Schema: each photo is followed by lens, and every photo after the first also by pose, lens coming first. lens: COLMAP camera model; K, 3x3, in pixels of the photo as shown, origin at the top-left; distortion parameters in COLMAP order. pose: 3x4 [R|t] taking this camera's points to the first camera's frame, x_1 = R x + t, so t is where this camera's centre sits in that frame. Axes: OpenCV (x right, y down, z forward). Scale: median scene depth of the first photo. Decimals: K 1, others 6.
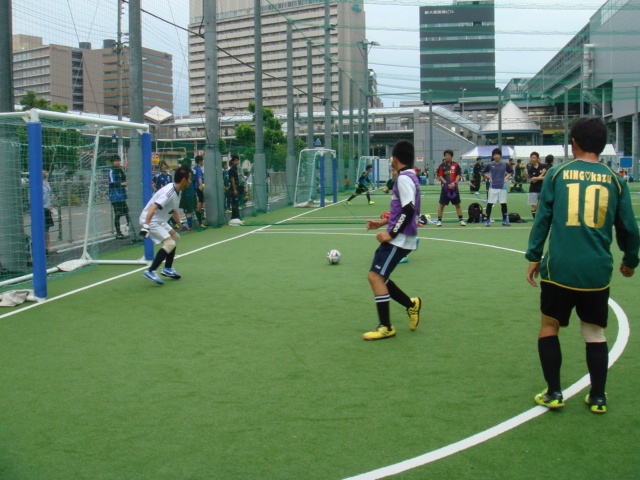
lens RADIAL K [[728.0, 0, 314.1], [0, 728.0, 234.3], [0, 0, 1]] dist [-0.134926, 0.000000]
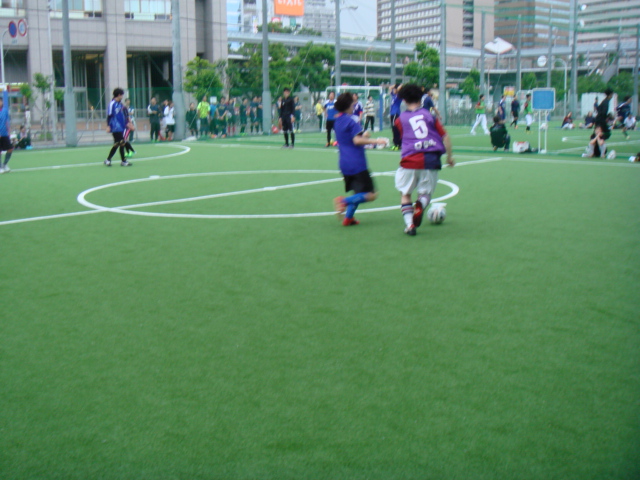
lens RADIAL K [[728.0, 0, 307.3], [0, 728.0, 233.0], [0, 0, 1]] dist [-0.134926, 0.000000]
pose [[0.831378, 0.104527, -0.545789, 0.170180], [-0.051004, 0.992358, 0.112359, -0.000971], [0.553362, -0.065575, 0.830355, -0.024778]]
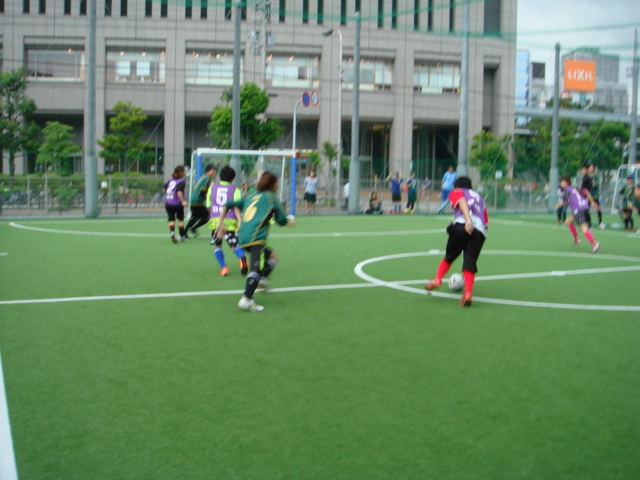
lens RADIAL K [[728.0, 0, 308.8], [0, 728.0, 240.6], [0, 0, 1]] dist [-0.134926, 0.000000]
pose [[0.565840, 0.099805, -0.818452, 0.165735], [-0.099160, 0.993679, 0.052618, -0.001328], [0.818530, 0.051384, 0.572160, -0.021228]]
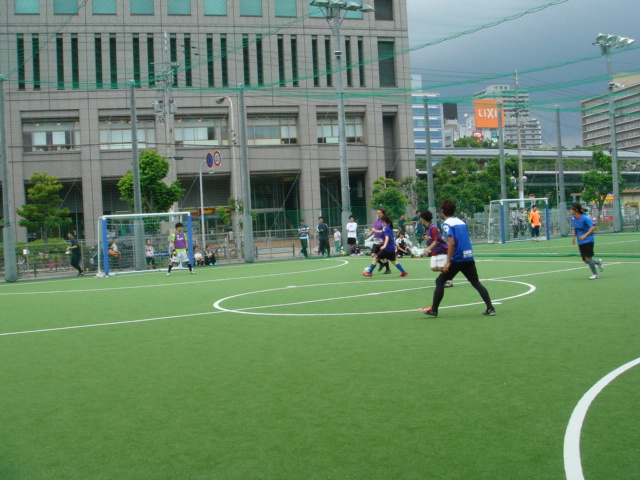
lens RADIAL K [[728.0, 0, 316.8], [0, 728.0, 250.4], [0, 0, 1]] dist [-0.134926, 0.000000]
pose [[0.649611, 0.009275, -0.760210, 0.197592], [-0.024850, 0.999650, -0.009039, -0.001277], [0.759860, 0.024763, 0.649615, -0.028229]]
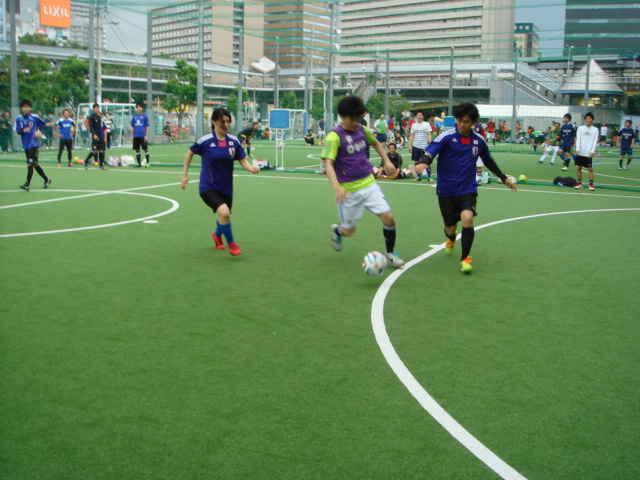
lens RADIAL K [[728.0, 0, 310.7], [0, 728.0, 246.8], [0, 0, 1]] dist [-0.134926, 0.000000]
pose [[0.960987, 0.080883, -0.264502, 0.179092], [-0.058459, 0.994080, 0.091587, -0.001718], [0.270344, -0.072551, 0.960026, -0.024620]]
